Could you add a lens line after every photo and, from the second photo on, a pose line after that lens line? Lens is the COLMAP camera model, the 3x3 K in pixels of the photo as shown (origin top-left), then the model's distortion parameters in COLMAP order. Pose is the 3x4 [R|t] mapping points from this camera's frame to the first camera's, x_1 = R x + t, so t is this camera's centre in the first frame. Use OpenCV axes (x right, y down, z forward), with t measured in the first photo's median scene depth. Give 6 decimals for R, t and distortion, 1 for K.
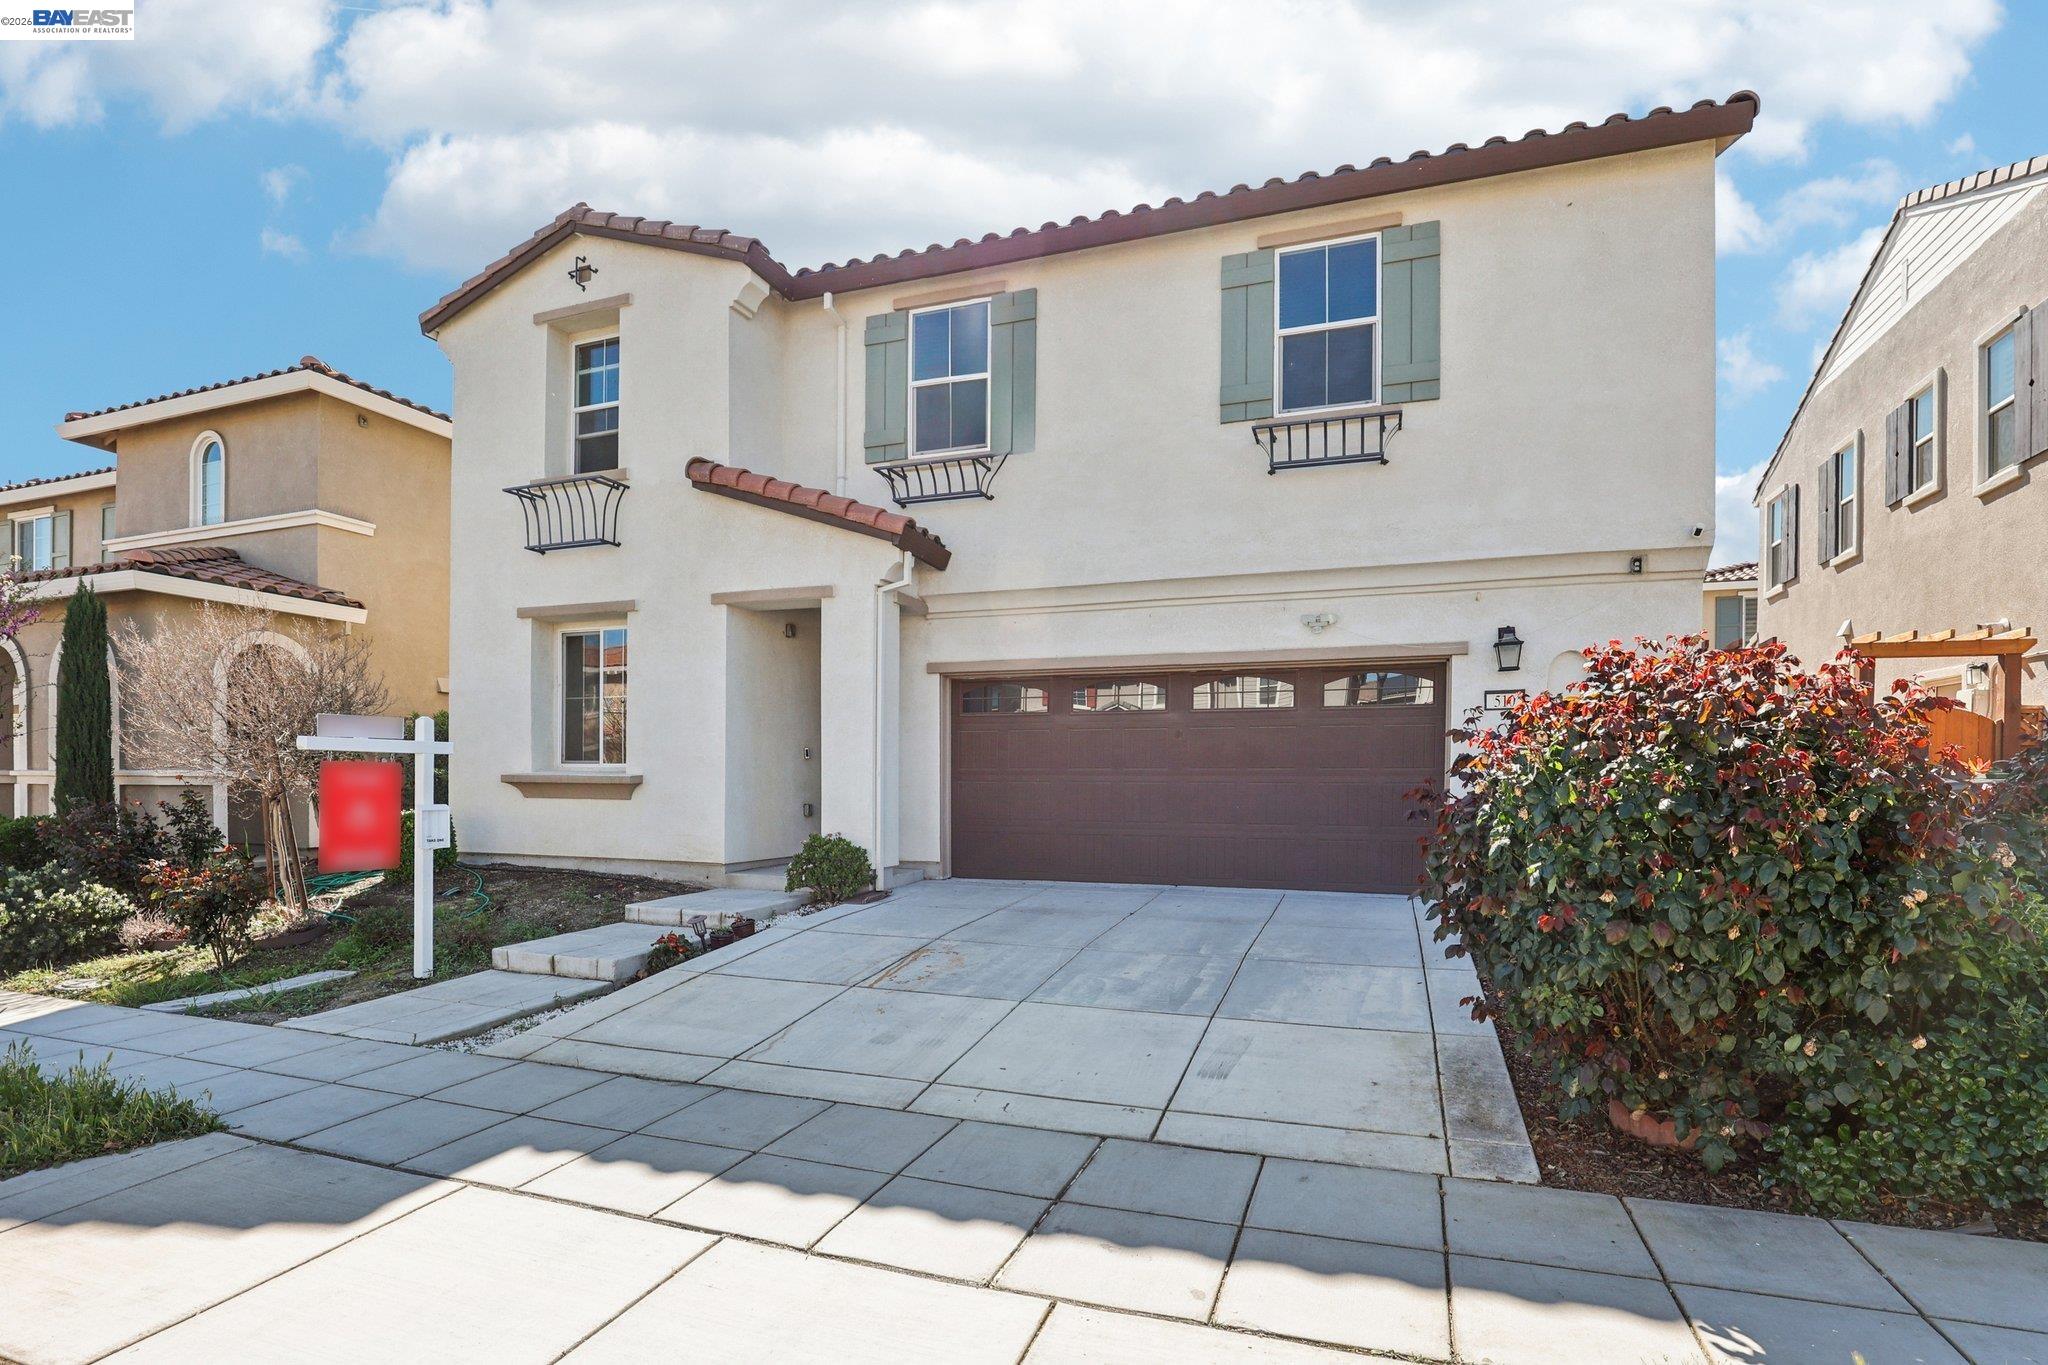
lens RADIAL K [[961.8, 0, 1032.3], [0, 961.8, 779.4], [0, 0, 1]] dist [-0.001583, 0.000247]
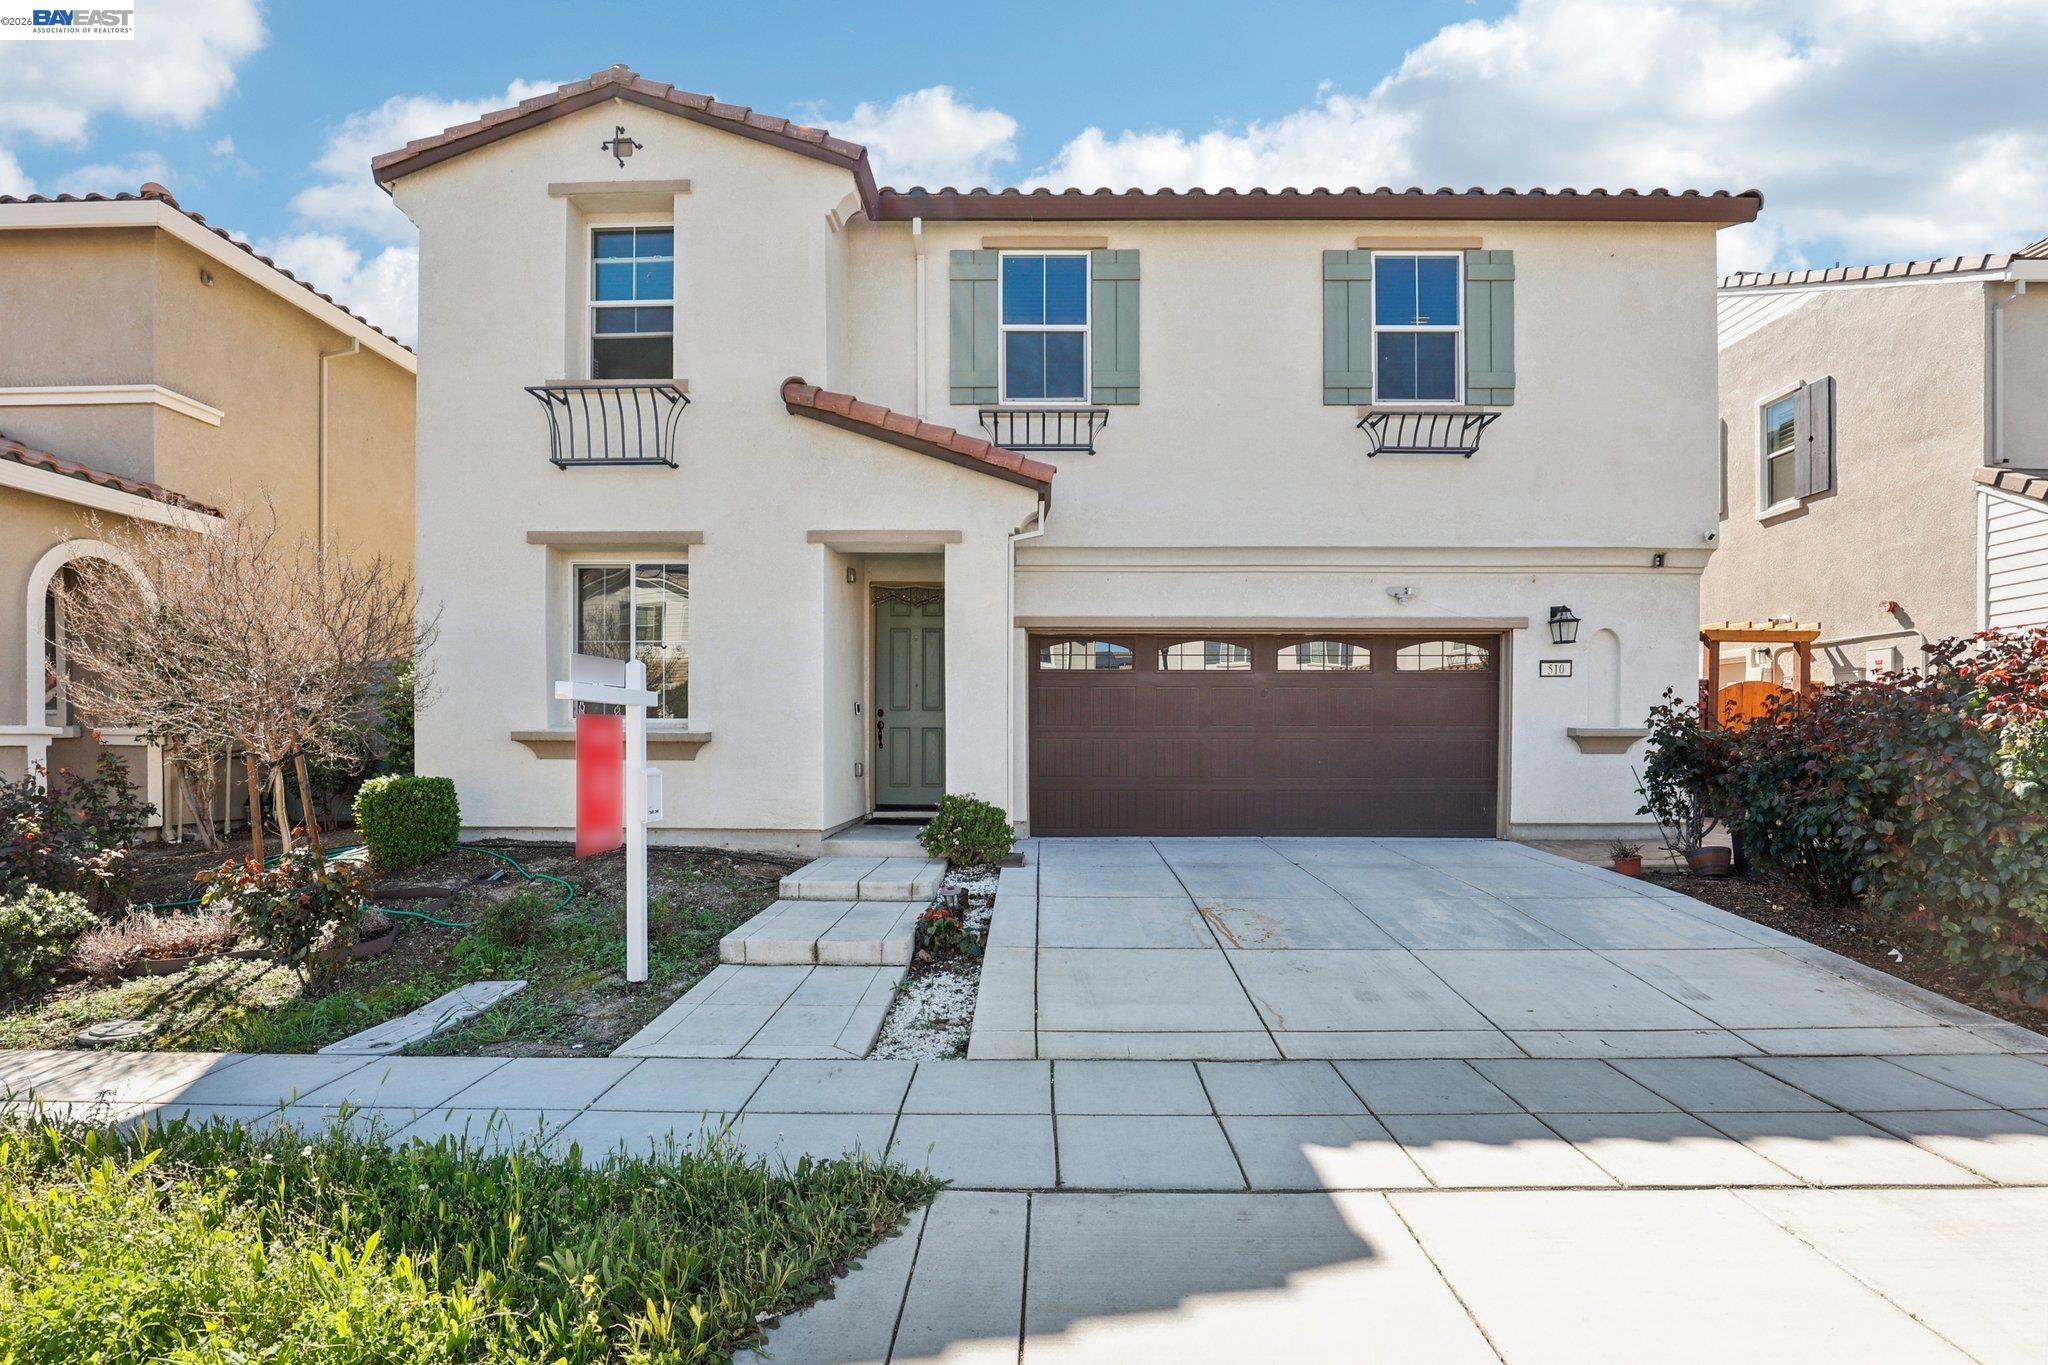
lens RADIAL K [[925.4, 0, 1029.5], [0, 925.4, 739.8], [0, 0, 1]] dist [-0.003325, -0.000075]
pose [[0.948609, -0.002554, 0.316440, -0.414603], [0.003455, 0.999991, -0.002286, 0.005535], [-0.316431, 0.003262, 0.948610, 0.115542]]
